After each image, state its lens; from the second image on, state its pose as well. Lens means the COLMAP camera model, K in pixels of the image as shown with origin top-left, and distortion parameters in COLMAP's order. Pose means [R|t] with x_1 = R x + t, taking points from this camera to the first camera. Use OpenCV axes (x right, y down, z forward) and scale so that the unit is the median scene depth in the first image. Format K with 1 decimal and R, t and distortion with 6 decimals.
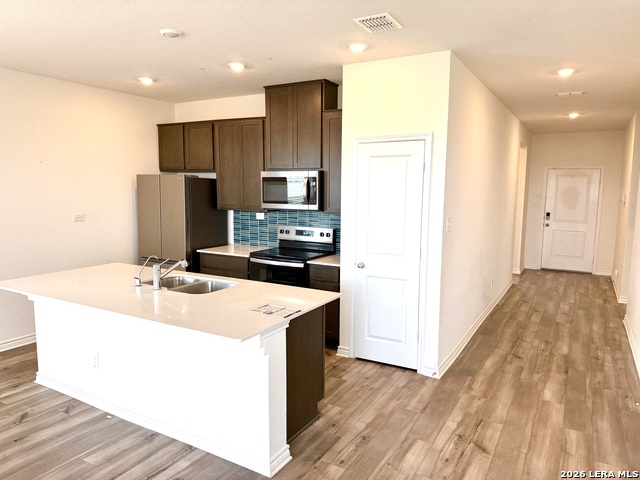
lens RADIAL K [[450.5, 0, 321.6], [0, 450.5, 246.9], [0, 0, 1]] dist [0.041434, -0.001626]
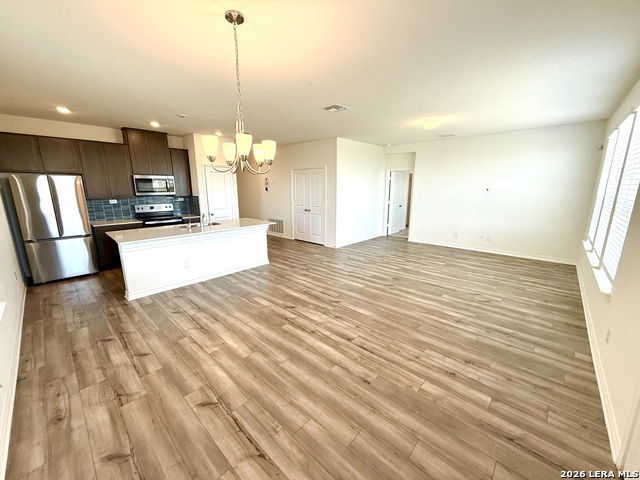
lens RADIAL K [[257.0, 0, 319.6], [0, 257.0, 240.9], [0, 0, 1]] dist [0.002823, -0.000029]
pose [[0.218776, -0.216338, 0.951491, -1.037105], [0.132476, 0.972670, 0.190693, -0.008472], [-0.966741, 0.084331, 0.241456, 0.050849]]
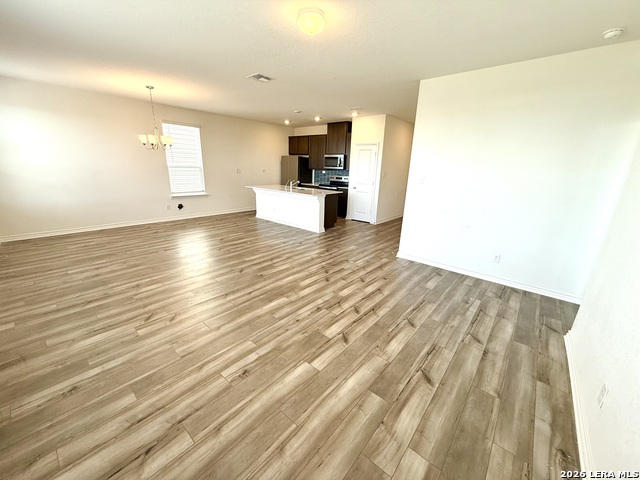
lens RADIAL K [[257.0, 0, 315.2], [0, 257.0, 238.7], [0, 0, 1]] dist [0.002823, -0.000029]
pose [[0.979437, 0.072776, -0.188166, 0.149538], [-0.045177, 0.988103, 0.147008, 0.116664], [0.196626, -0.135485, 0.971073, -0.636290]]
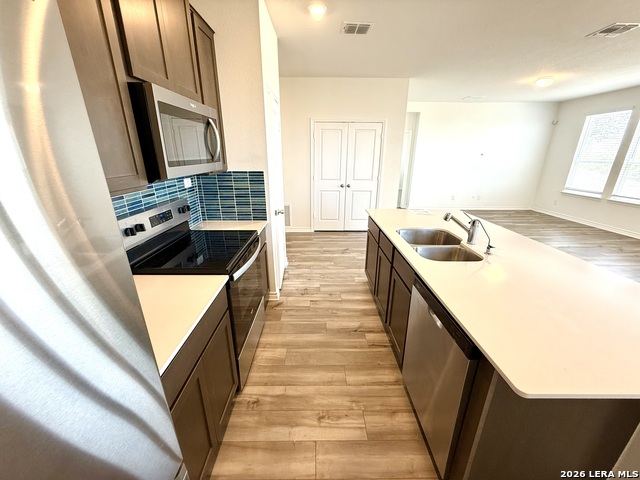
lens RADIAL K [[257.0, 0, 320.2], [0, 257.0, 241.0], [0, 0, 1]] dist [0.002823, -0.000029]
pose [[-0.512636, -0.291215, 0.807712, -0.439044], [0.104865, 0.912446, 0.395531, -0.118237], [-0.852179, 0.287464, -0.437214, 1.028445]]
